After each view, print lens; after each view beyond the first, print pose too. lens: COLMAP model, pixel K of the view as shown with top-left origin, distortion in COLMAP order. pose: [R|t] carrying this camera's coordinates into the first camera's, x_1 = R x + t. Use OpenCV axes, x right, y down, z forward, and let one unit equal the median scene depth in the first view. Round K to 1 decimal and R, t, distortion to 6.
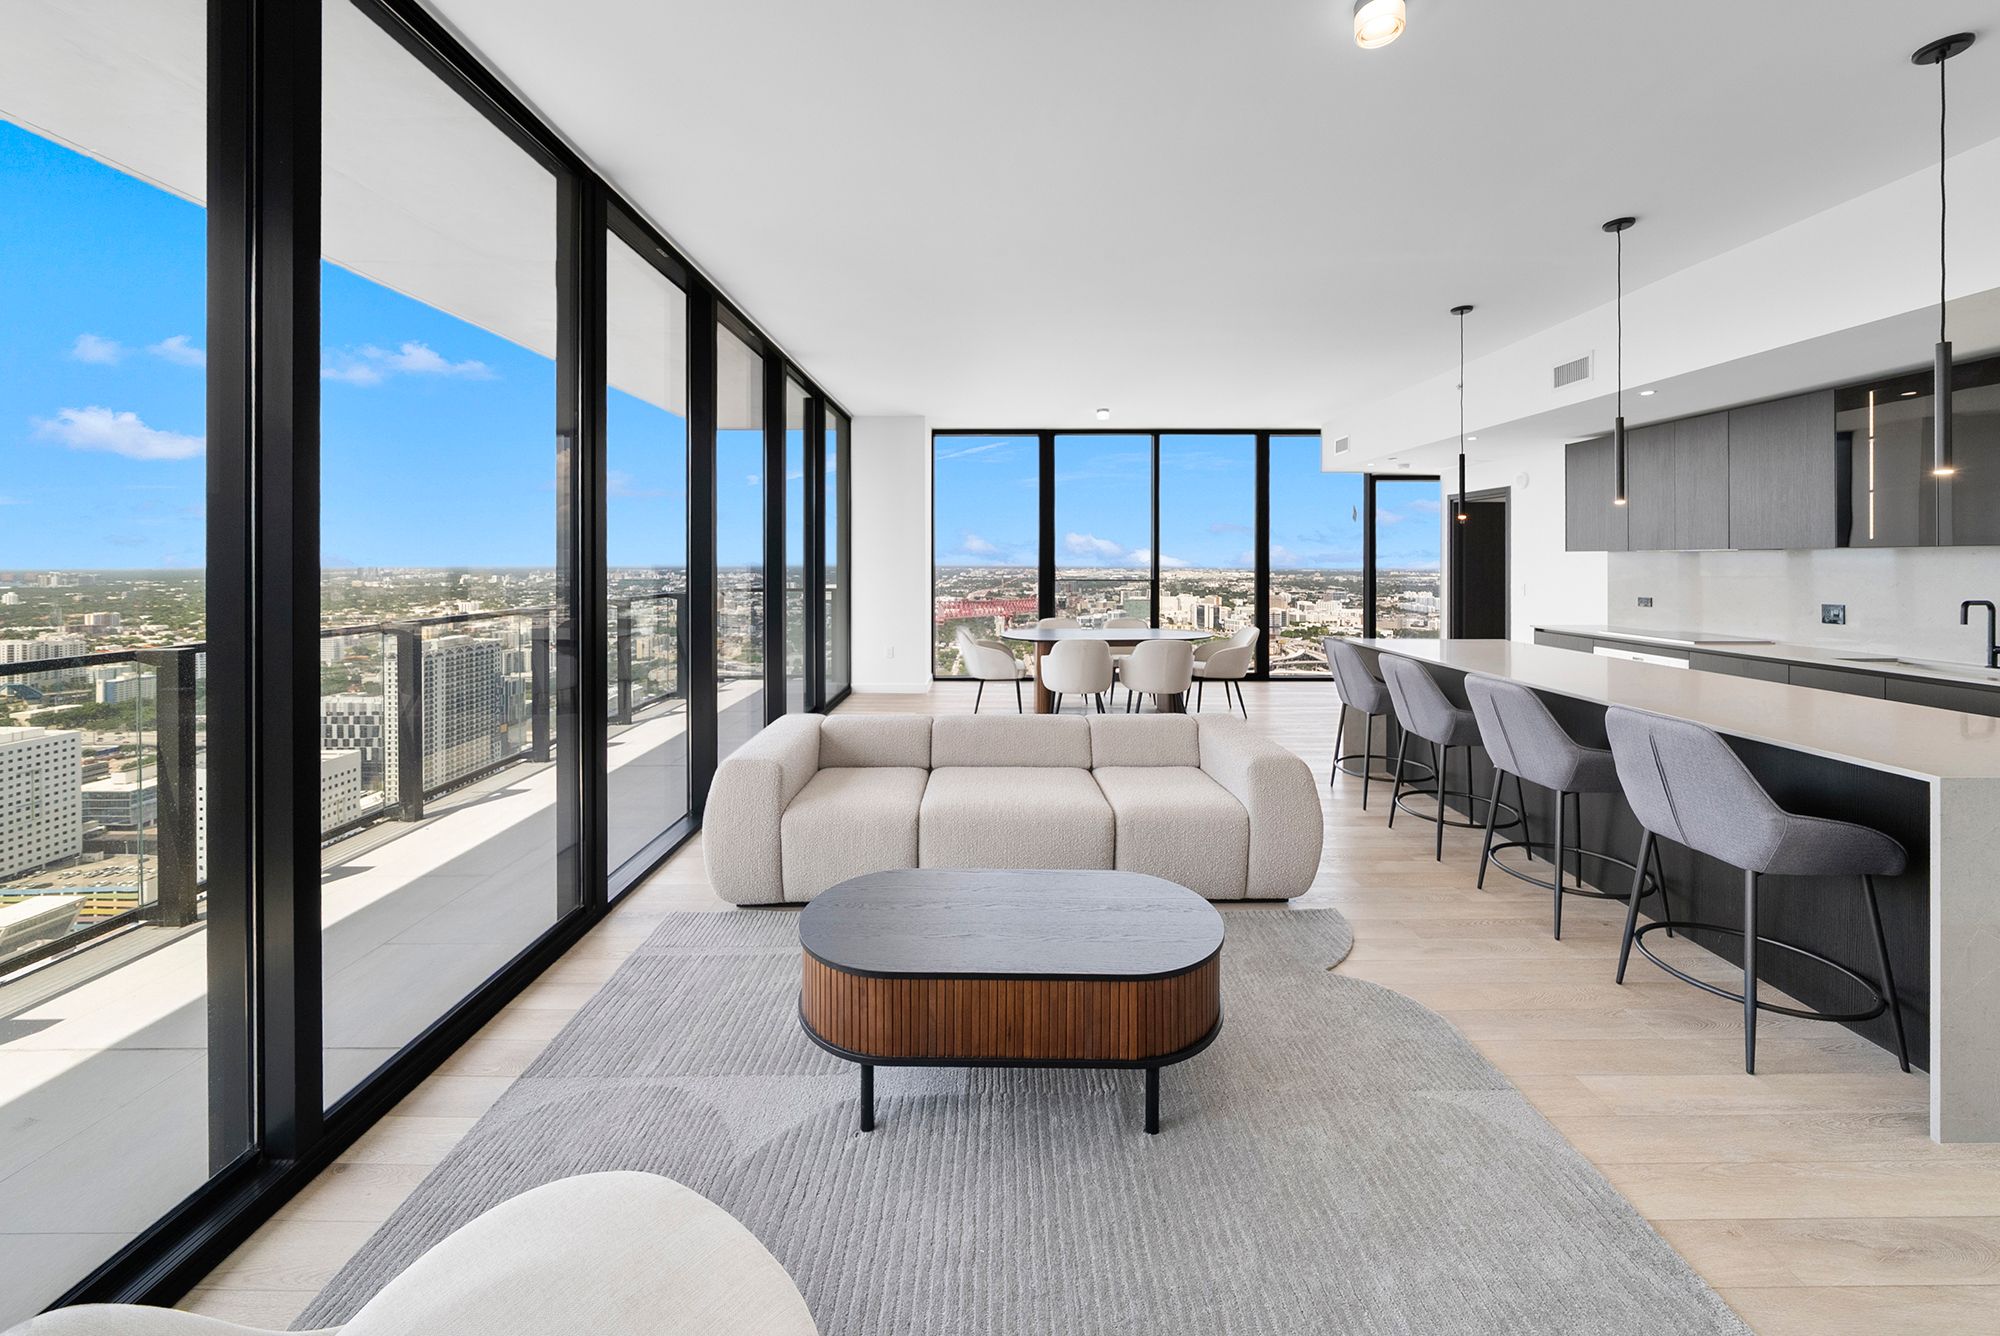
lens RADIAL K [[729.2, 0, 1002.6], [0, 729.2, 557.0], [0, 0, 1]] dist [-0.001176, 0.000033]
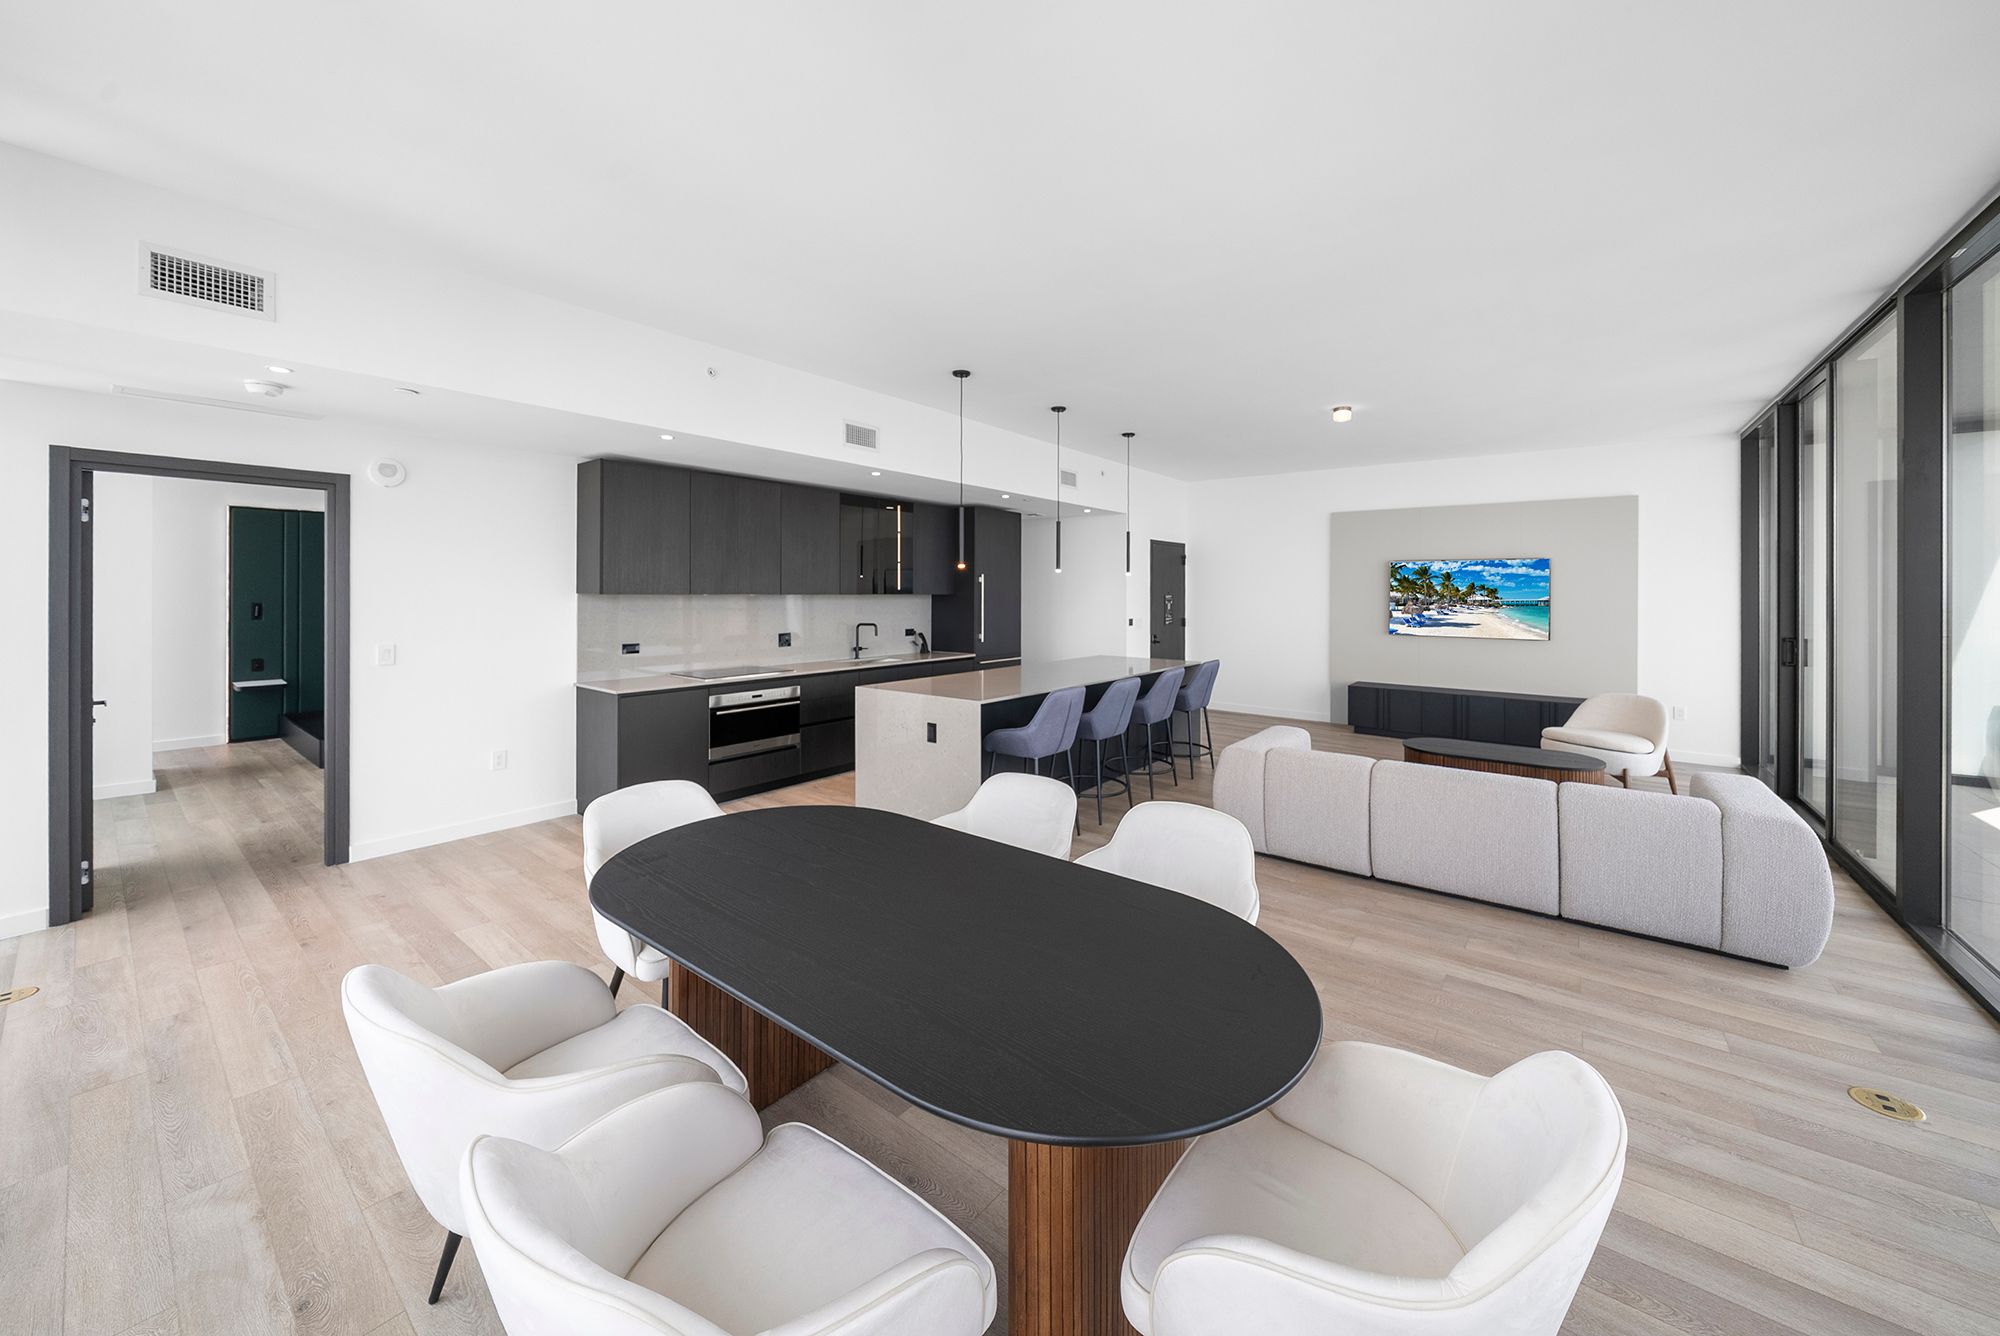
lens RADIAL K [[724.5, 0, 1006.8], [0, 724.5, 593.6], [0, 0, 1]] dist [-0.004085, -0.000316]
pose [[-0.789179, -0.004393, 0.614148, -0.083217], [-0.006754, 0.999976, -0.001526, -0.013472], [-0.614127, -0.005352, -0.789189, 1.877263]]
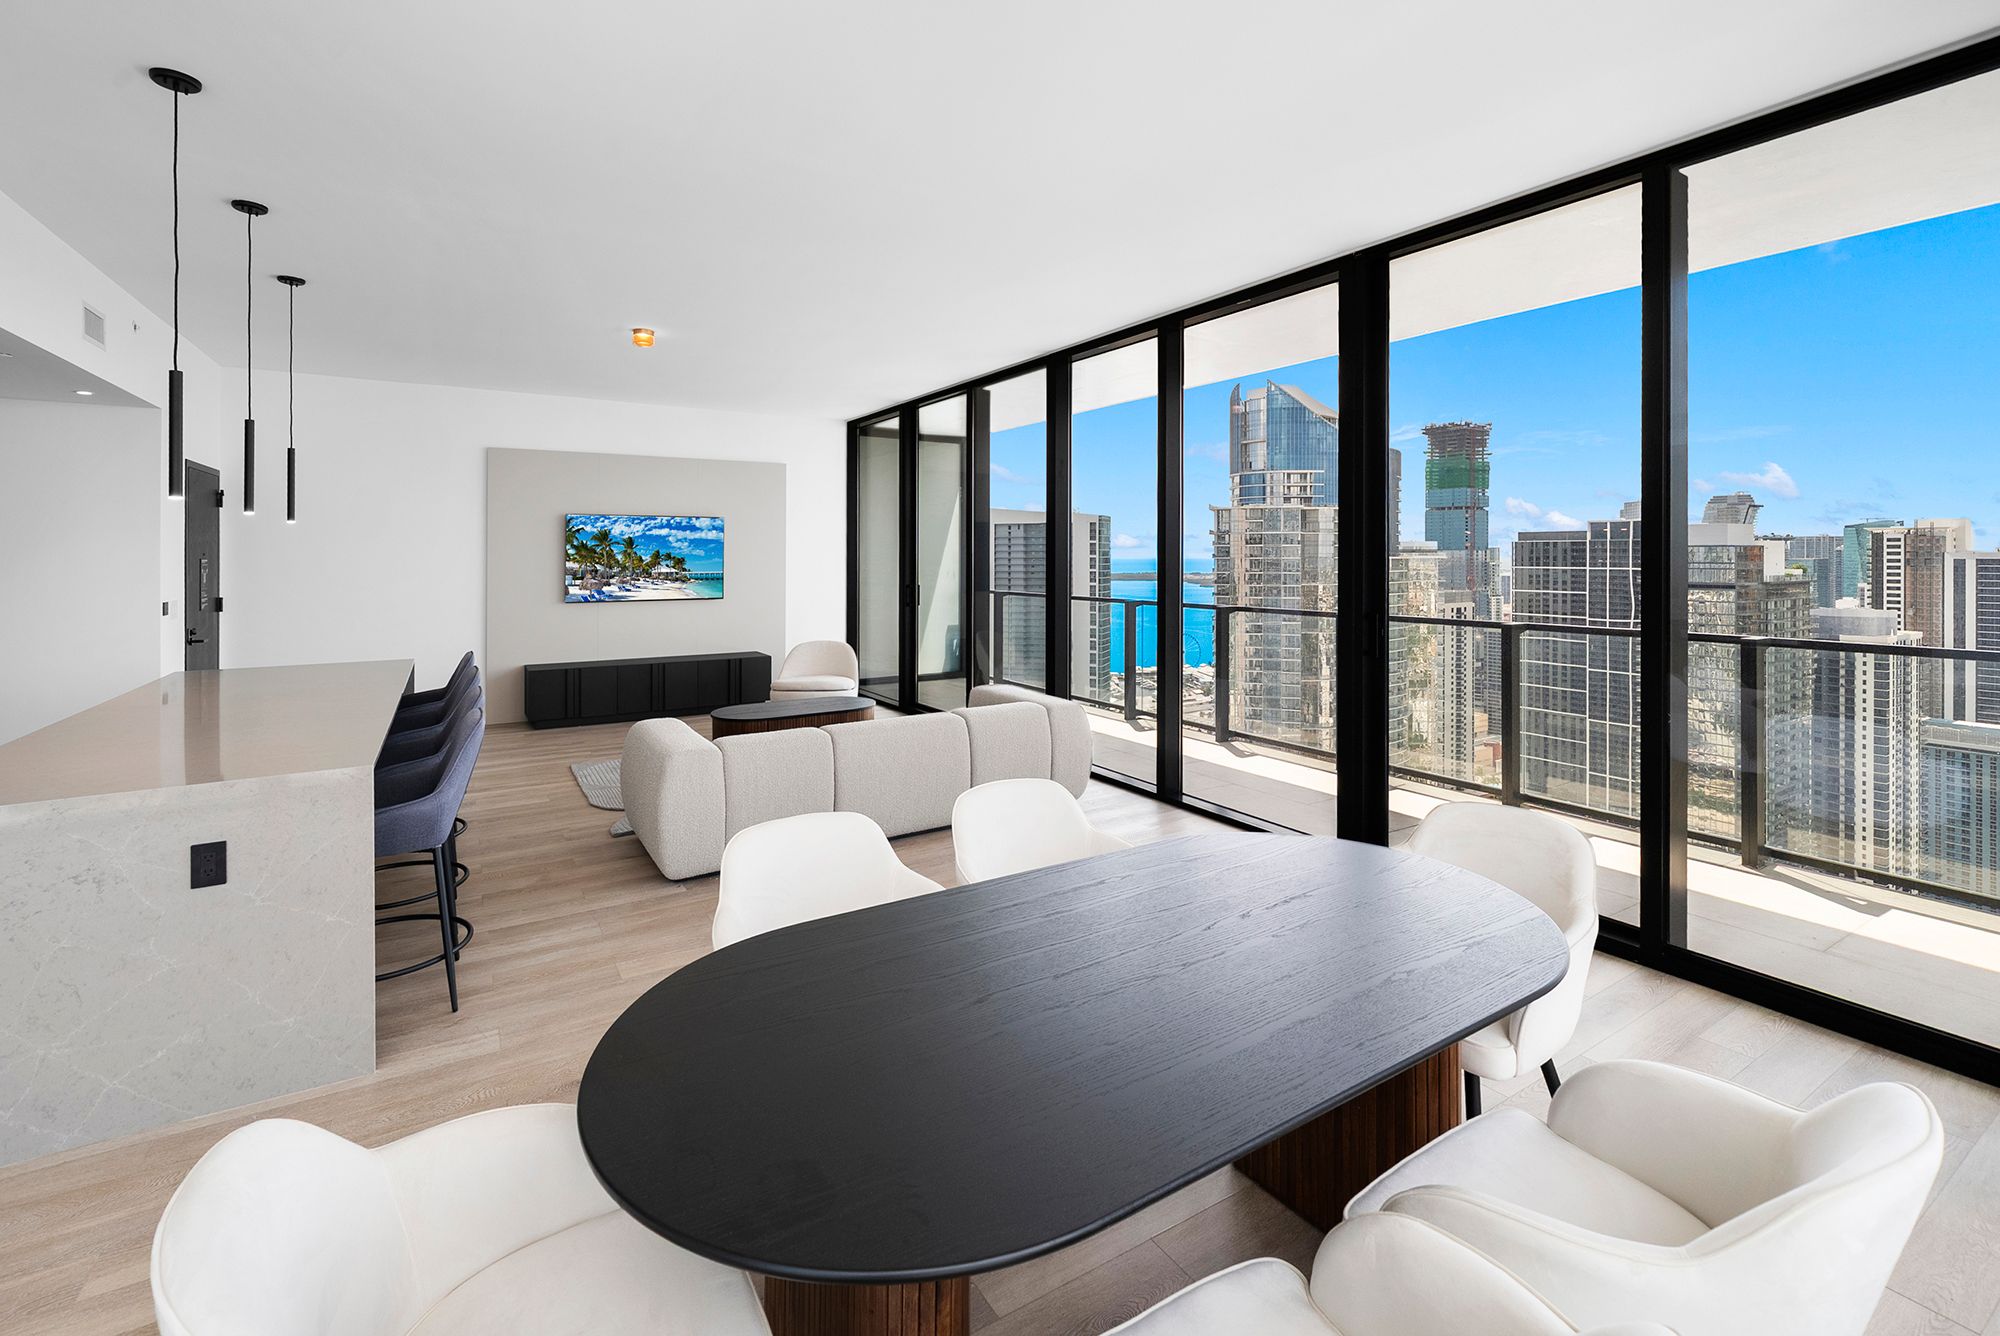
lens RADIAL K [[884.5, 0, 996.6], [0, 884.5, 555.2], [0, 0, 1]] dist [0.000783, 0.000088]
pose [[-0.850213, 0.005039, -0.526415, 0.491165], [0.006347, 0.999980, -0.000679, -0.011893], [0.526401, -0.003919, -0.850228, 1.883007]]
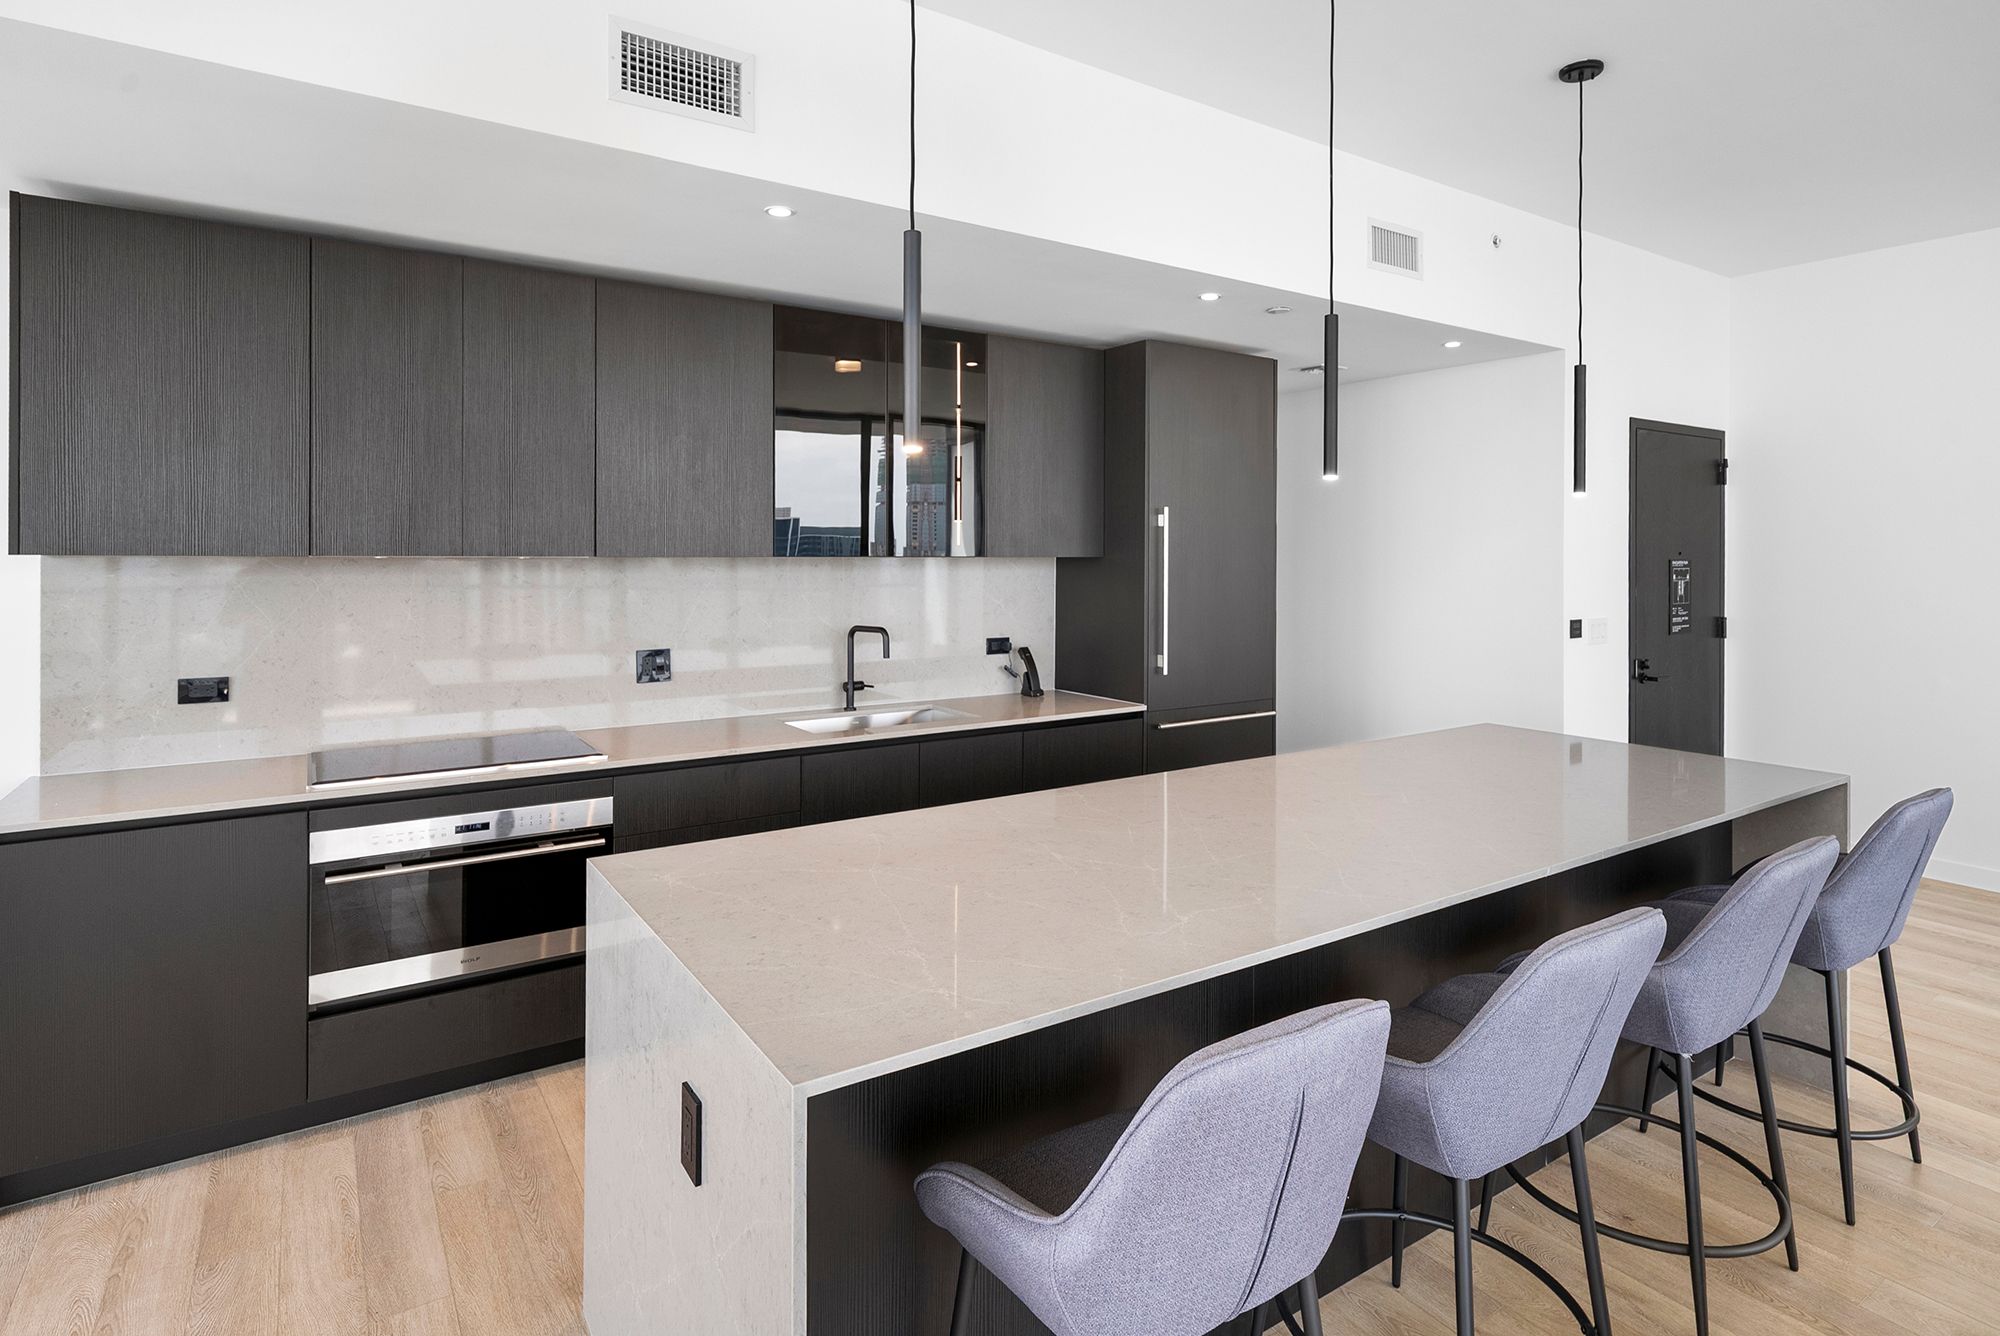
lens RADIAL K [[1035.5, 0, 988.7], [0, 1035.5, 554.7], [0, 0, 1]] dist [0.001372, 0.001379]
pose [[-0.549669, -0.000072, 0.835382, 0.277348], [-0.006223, 0.999973, -0.004009, -0.011325], [-0.835359, -0.007402, -0.549655, 1.251501]]
